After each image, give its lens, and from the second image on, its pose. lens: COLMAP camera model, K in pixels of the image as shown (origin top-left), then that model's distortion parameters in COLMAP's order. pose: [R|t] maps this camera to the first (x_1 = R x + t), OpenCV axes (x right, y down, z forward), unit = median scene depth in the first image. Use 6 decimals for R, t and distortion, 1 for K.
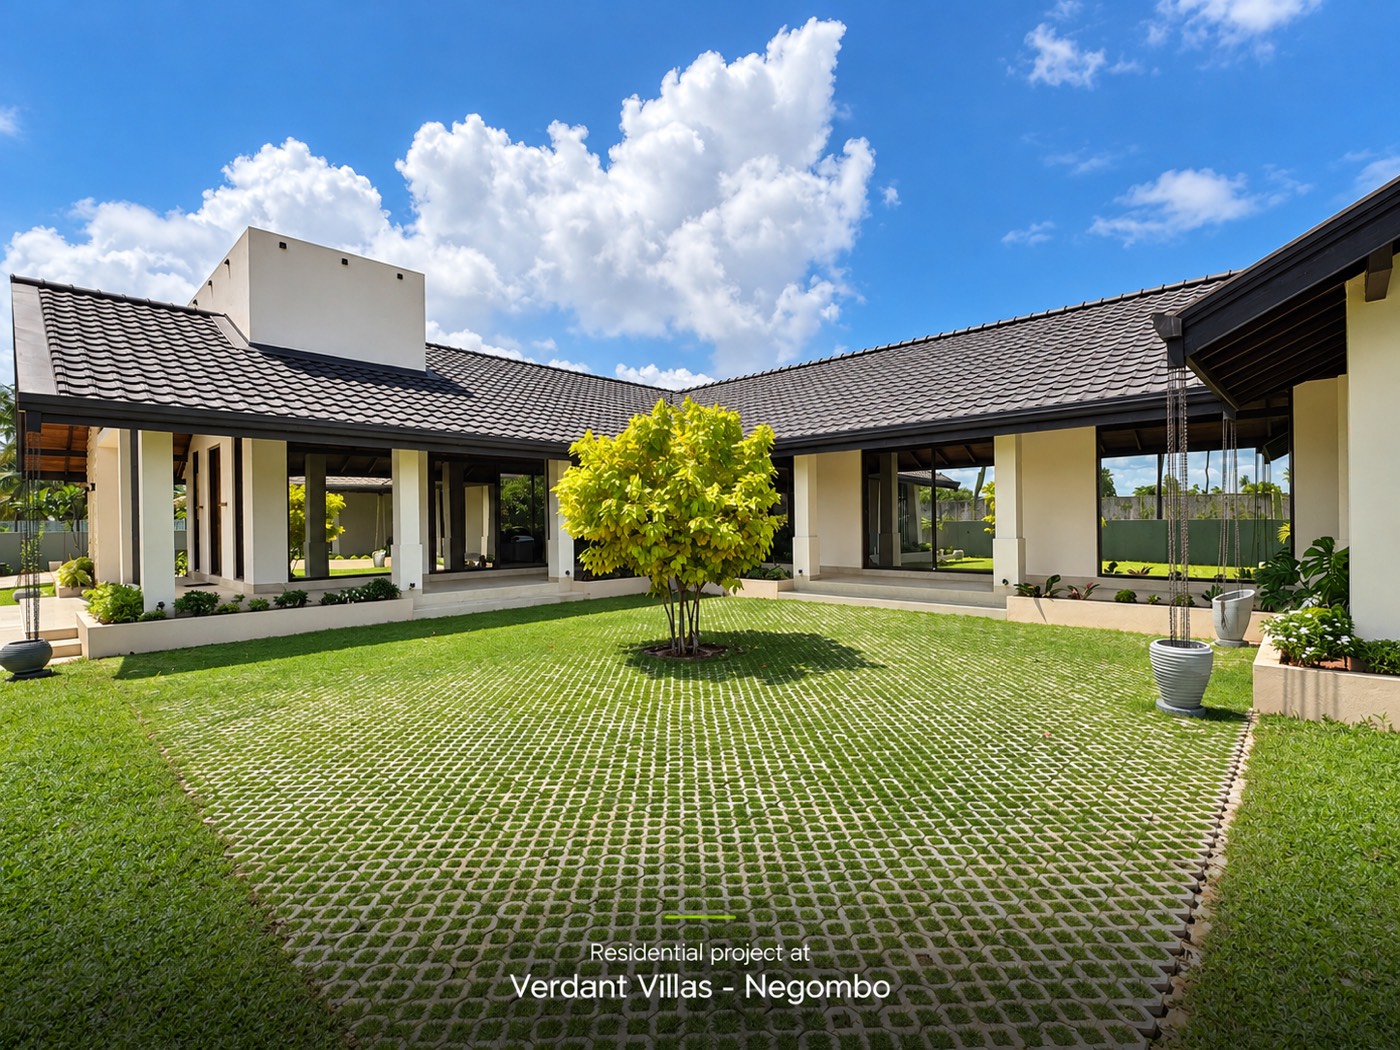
lens RADIAL K [[639.2, 0, 700.0], [0, 639.2, 525.0], [0, 0, 1]] dist [0.000139, -0.000279]
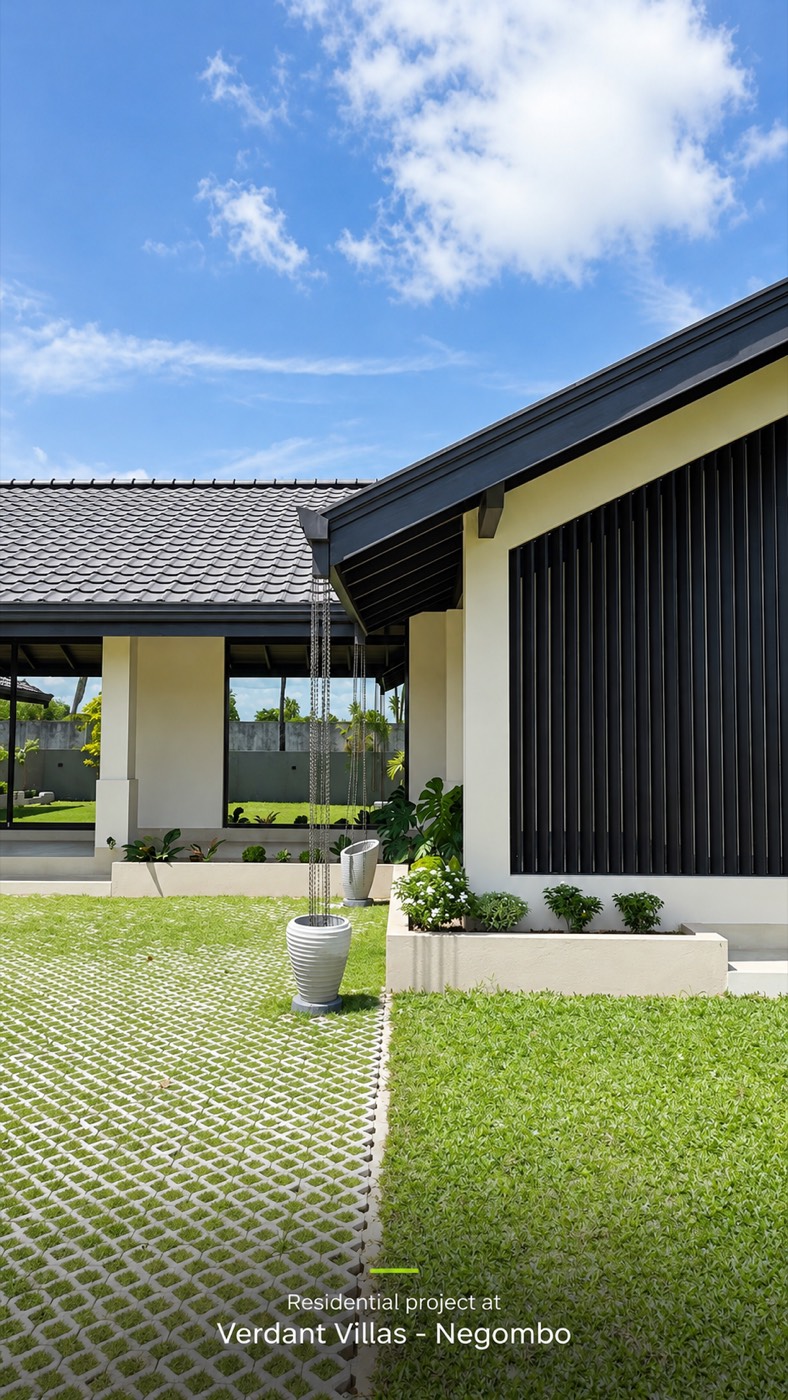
lens RADIAL K [[890.8, 0, 394.0], [0, 890.8, 700.0], [0, 0, 1]] dist [-0.005814, -0.003512]
pose [[0.729180, 0.049252, 0.682547, 0.050278], [-0.010125, 0.998074, -0.061204, -0.021365], [-0.684247, 0.037718, 0.728274, 0.119817]]
